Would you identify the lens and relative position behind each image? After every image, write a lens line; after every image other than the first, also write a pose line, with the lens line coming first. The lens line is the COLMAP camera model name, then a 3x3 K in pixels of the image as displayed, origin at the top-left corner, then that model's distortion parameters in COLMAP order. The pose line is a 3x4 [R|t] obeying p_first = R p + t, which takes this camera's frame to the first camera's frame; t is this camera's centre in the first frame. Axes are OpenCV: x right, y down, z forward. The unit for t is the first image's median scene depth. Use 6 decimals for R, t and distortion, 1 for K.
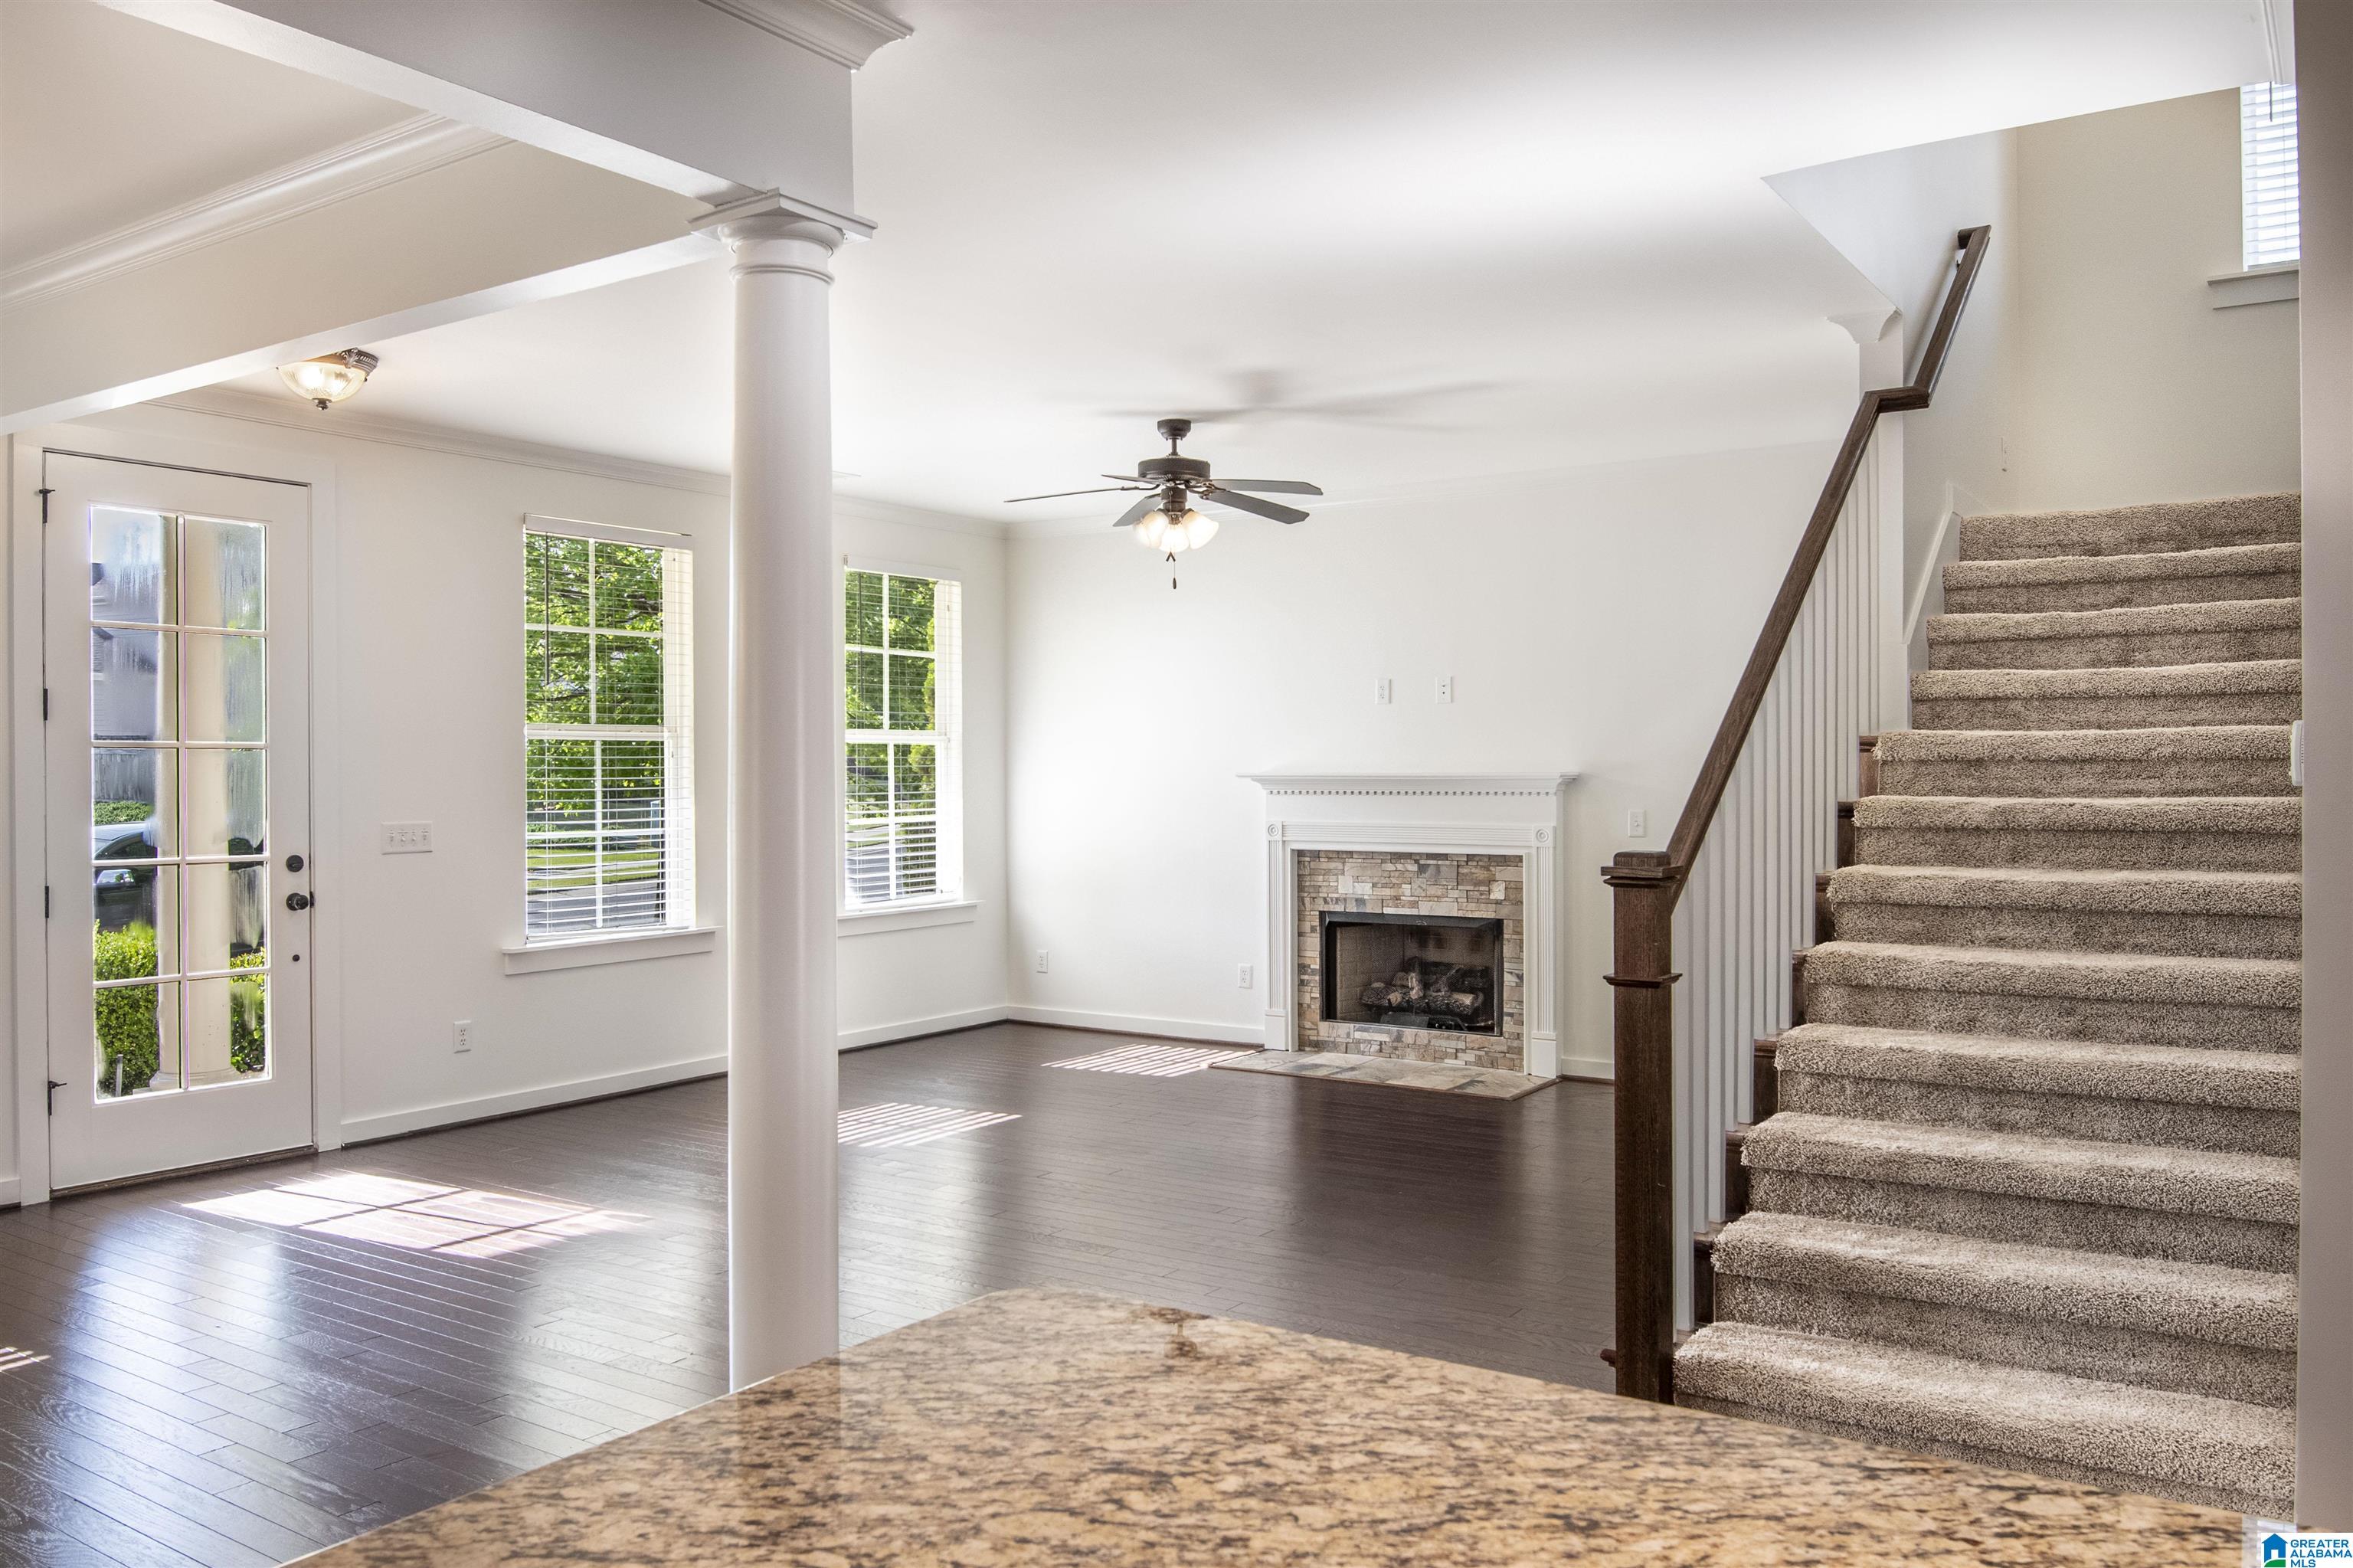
lens RADIAL K [[1789.4, 0, 1176.5], [0, 1789.4, 784.0], [0, 0, 1]] dist [-0.011426, -0.000761]
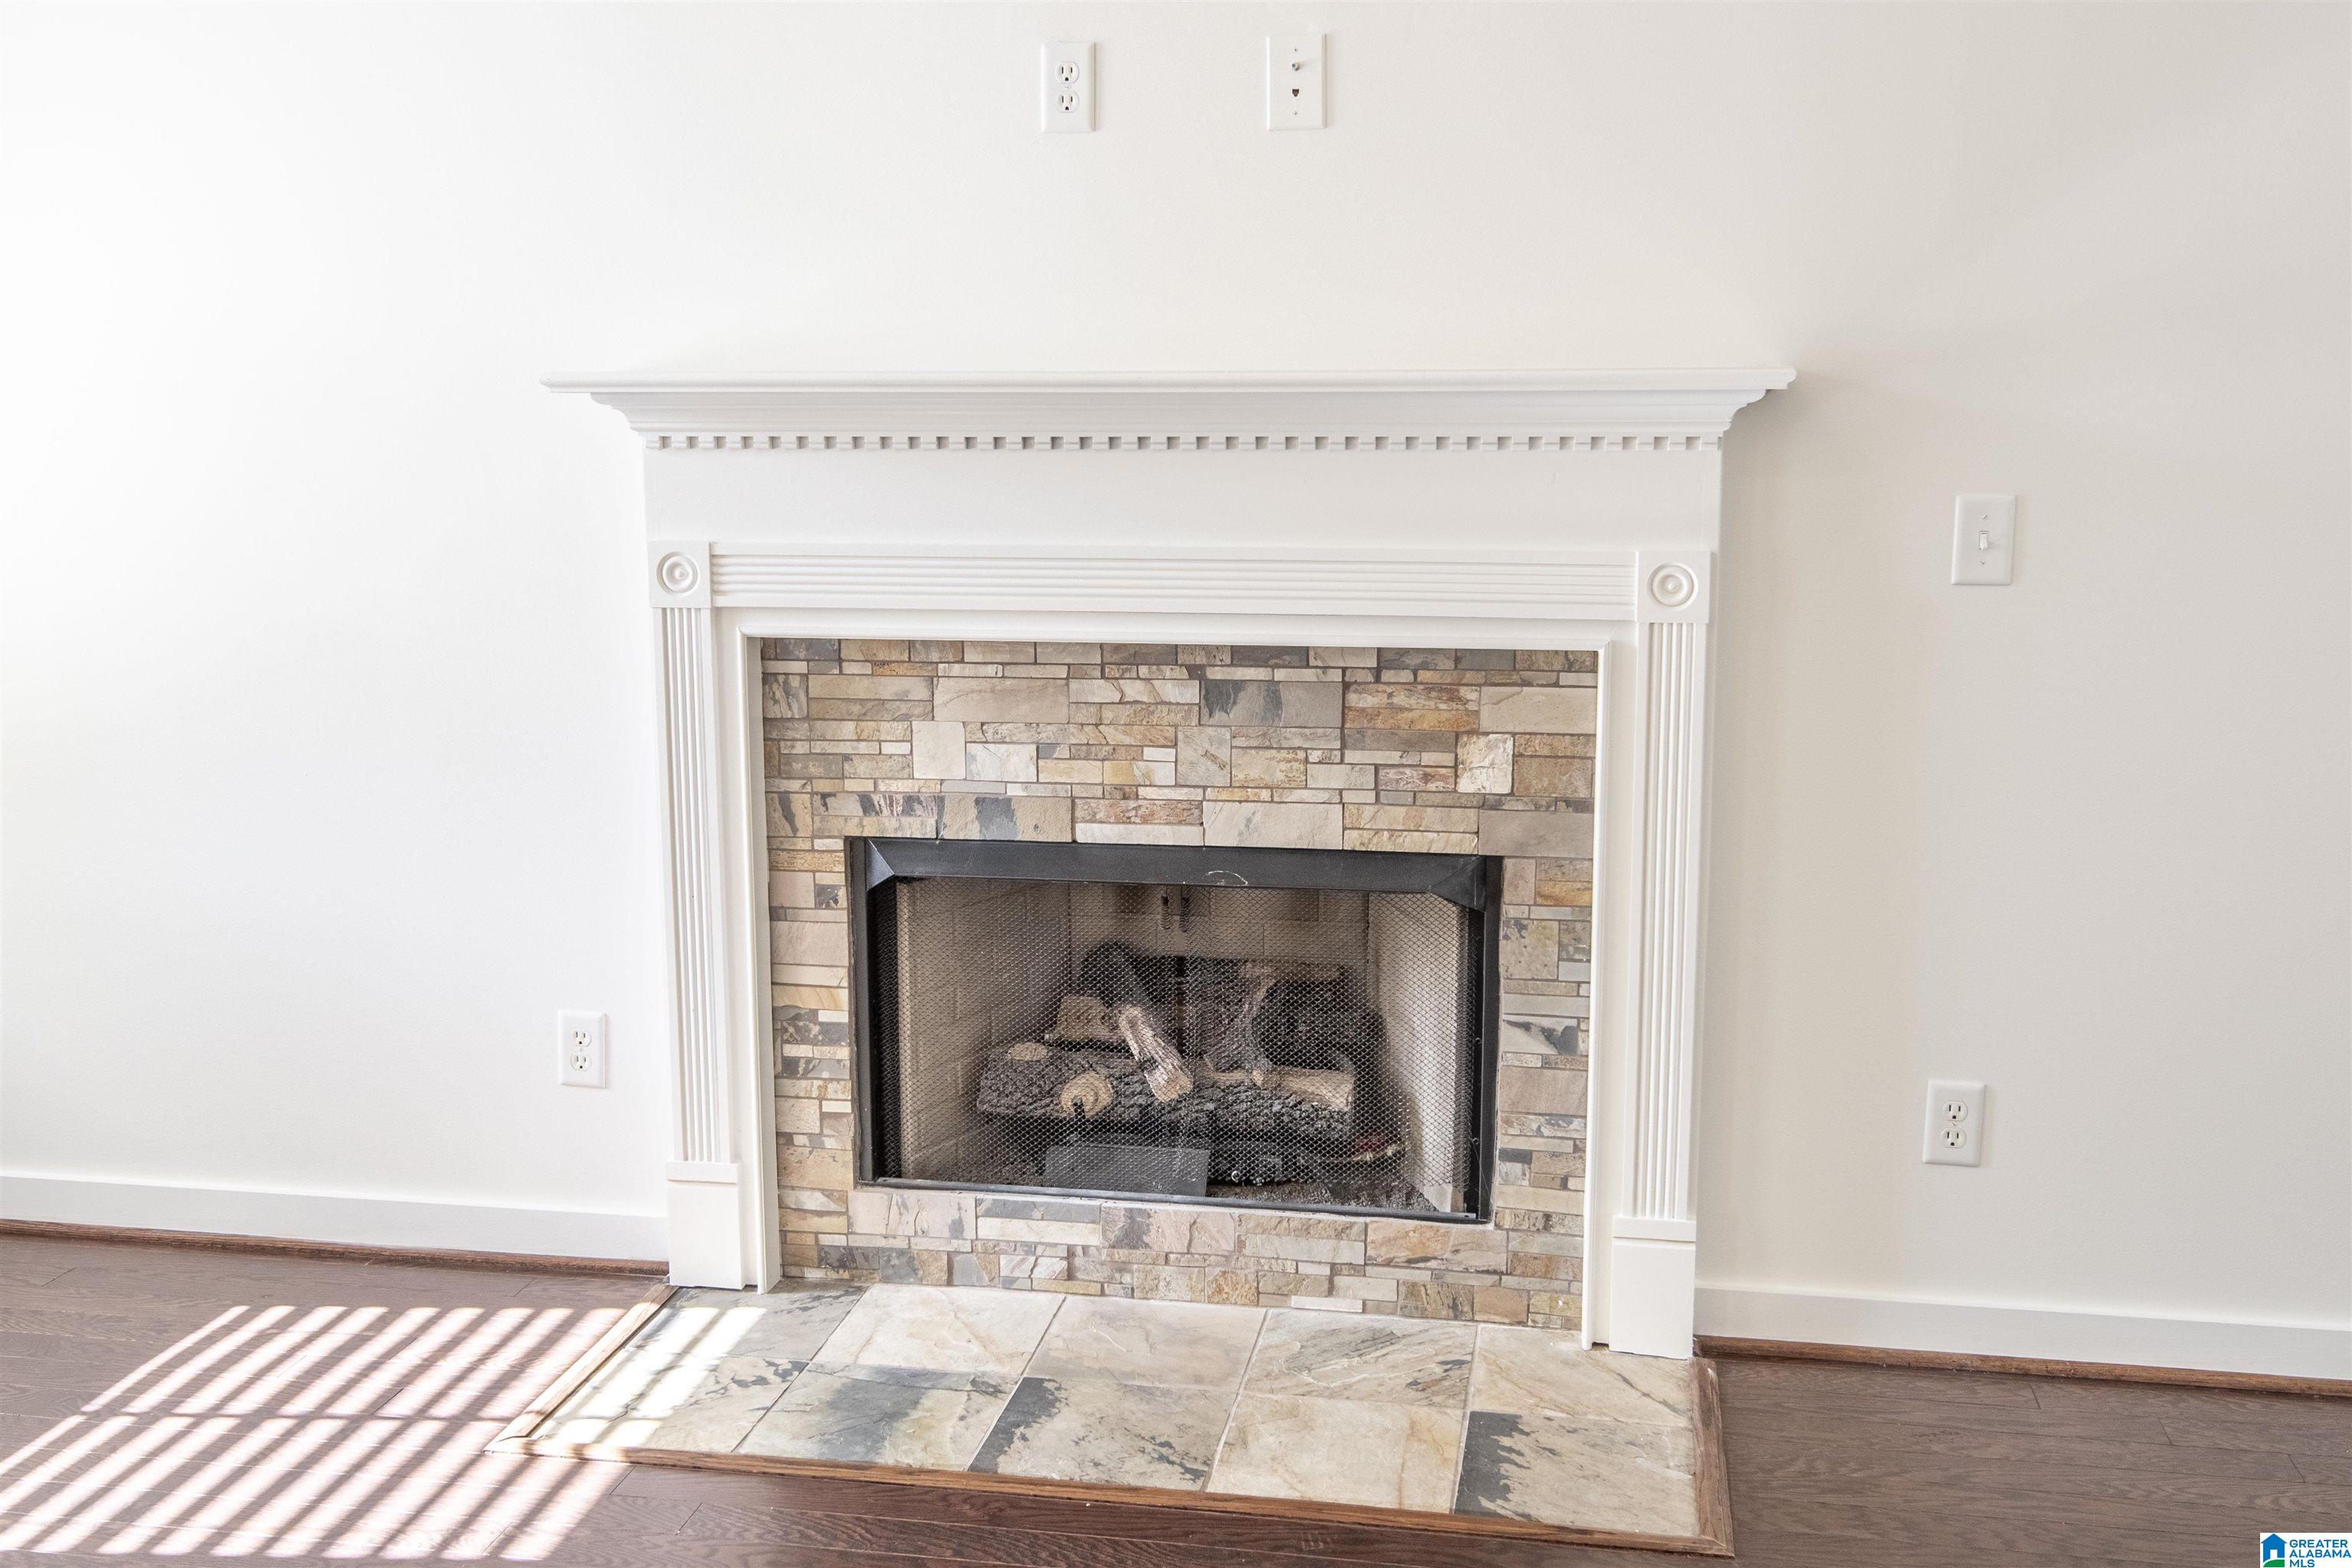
lens RADIAL K [[2451.7, 0, 1164.1], [0, 2451.7, 830.7], [0, 0, 1]] dist [0.044444, -0.001286]
pose [[0.915213, -0.066948, 0.397371, -0.037104], [0.001329, 0.986599, 0.163159, 0.002171], [-0.402969, -0.148798, 0.903037, 0.626104]]
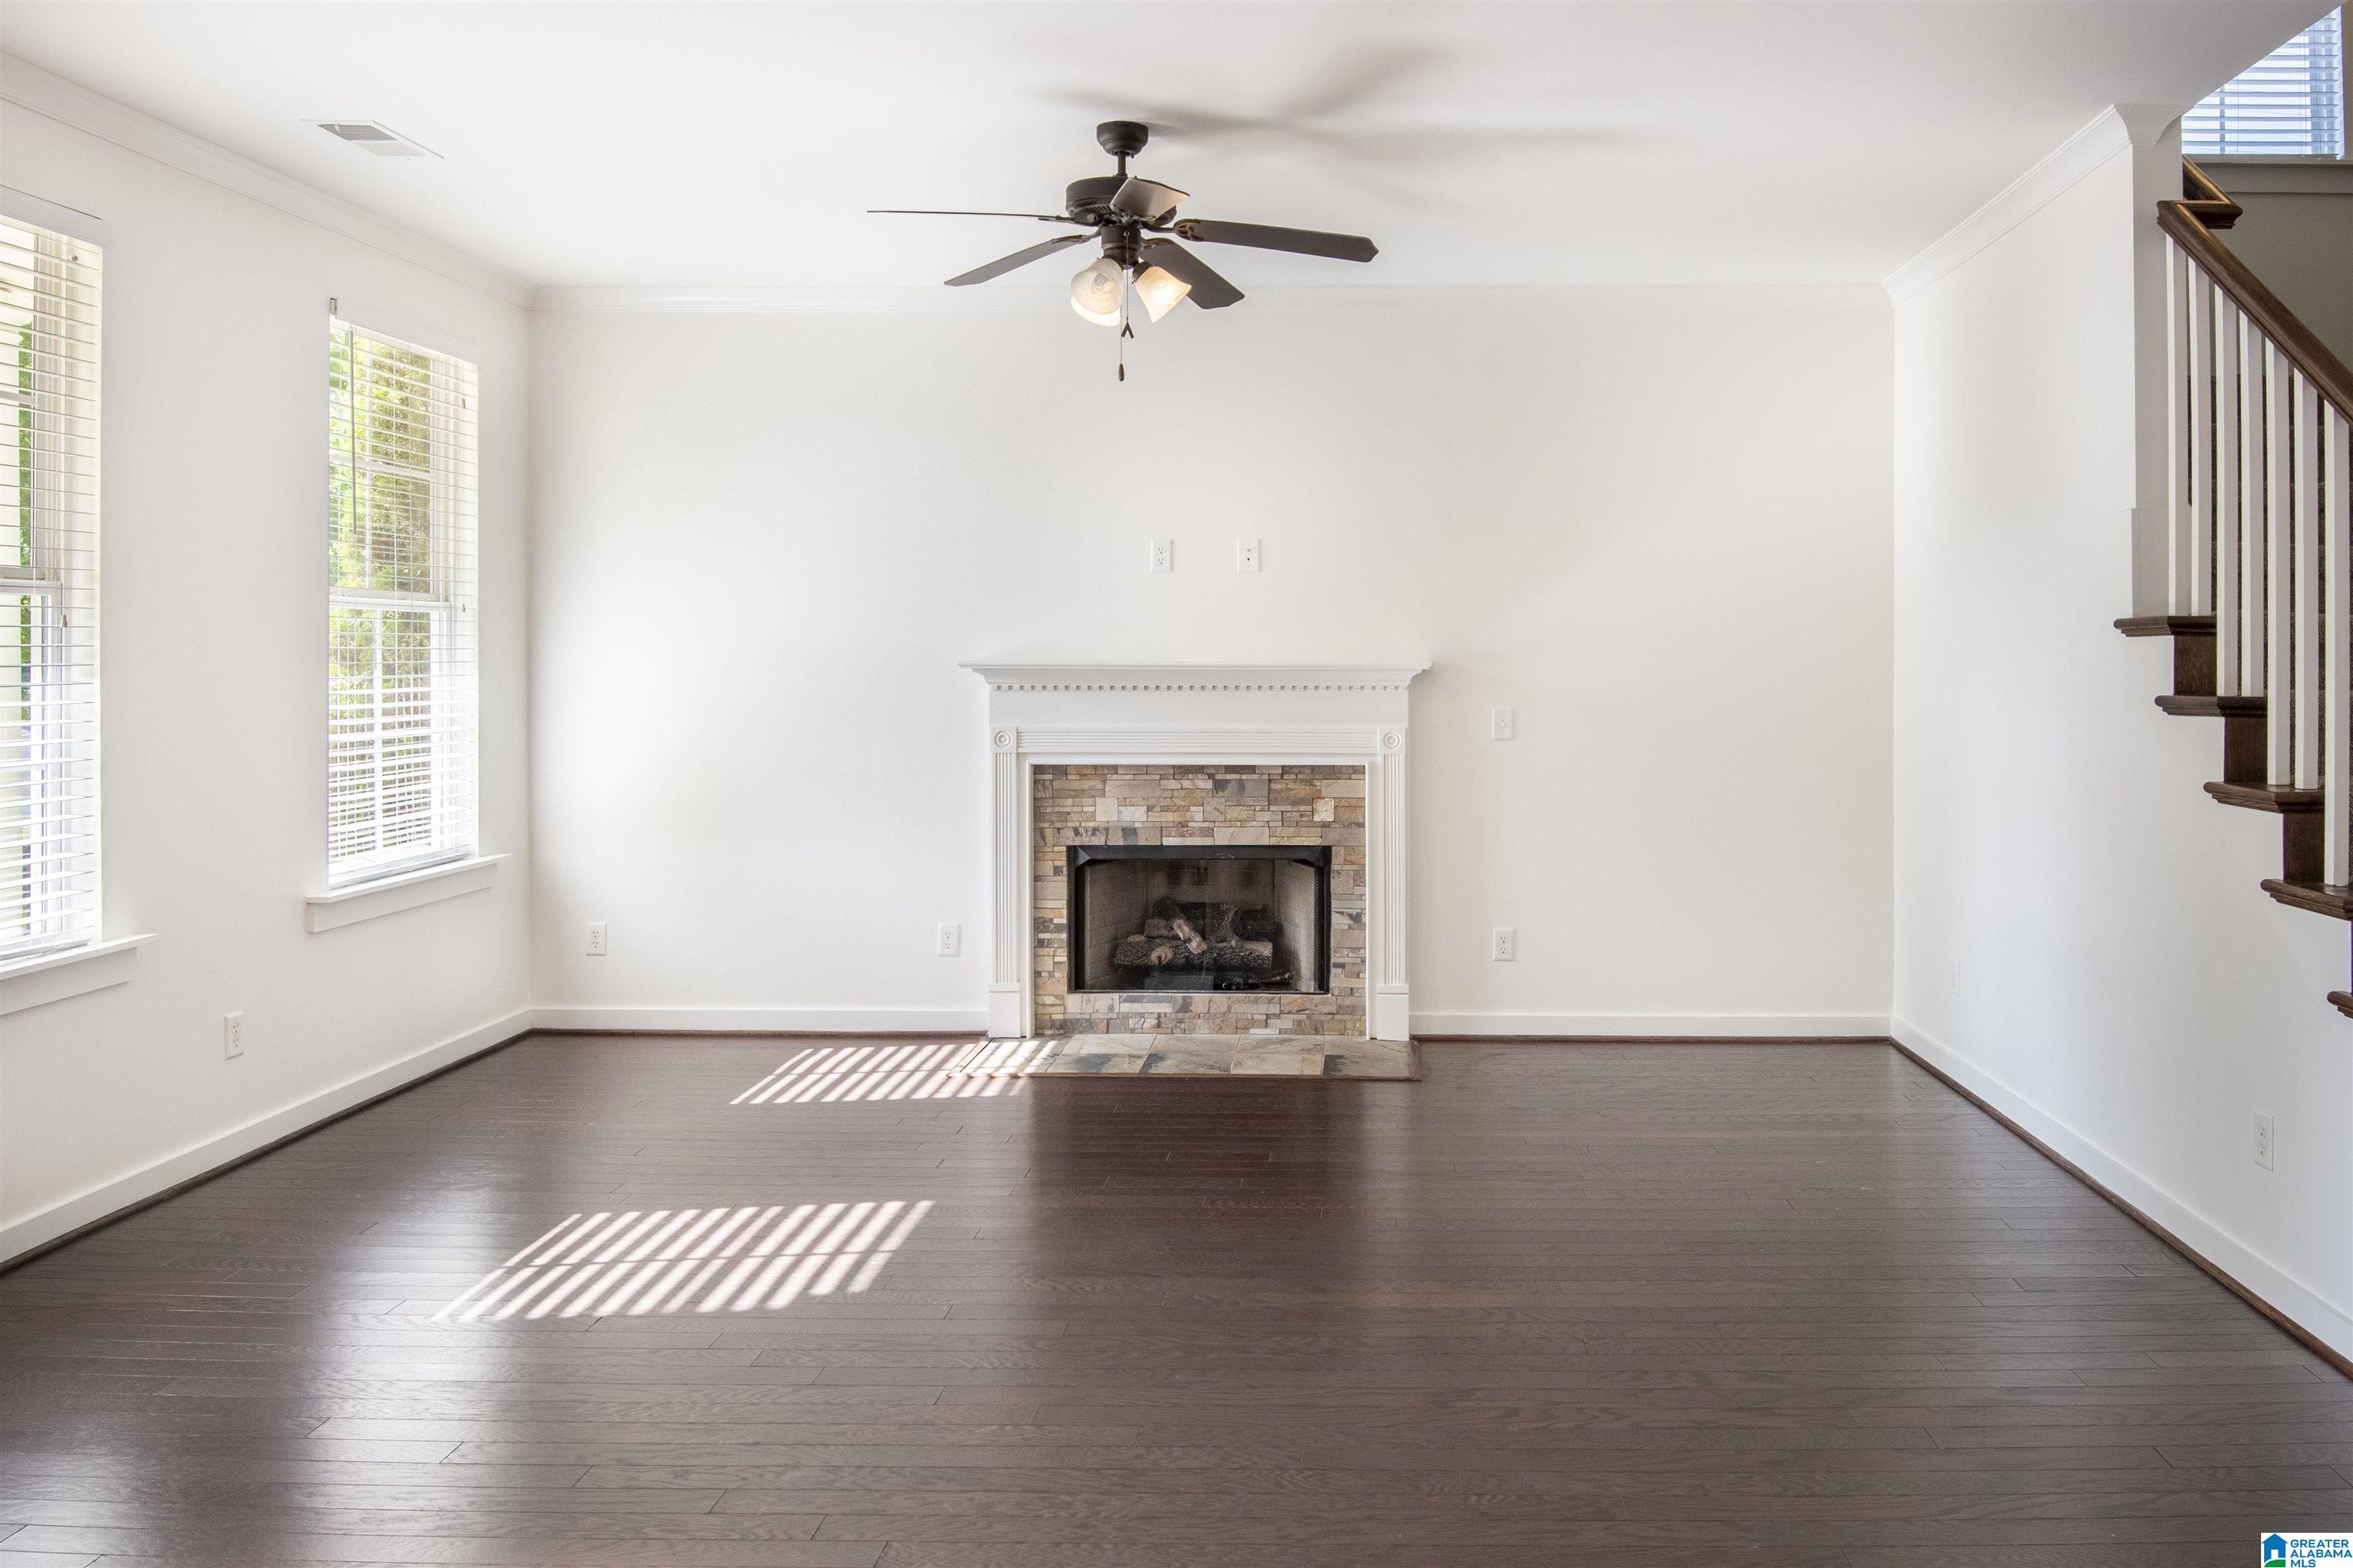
lens RADIAL K [[1758.8, 0, 1360.1], [0, 1758.8, 668.9], [0, 0, 1]] dist [-0.003893, -0.001533]
pose [[0.832258, 0.002606, 0.554382, -0.234062], [0.000131, 0.999988, -0.004897, 0.000669], [-0.554388, 0.004148, 0.832248, 0.332903]]
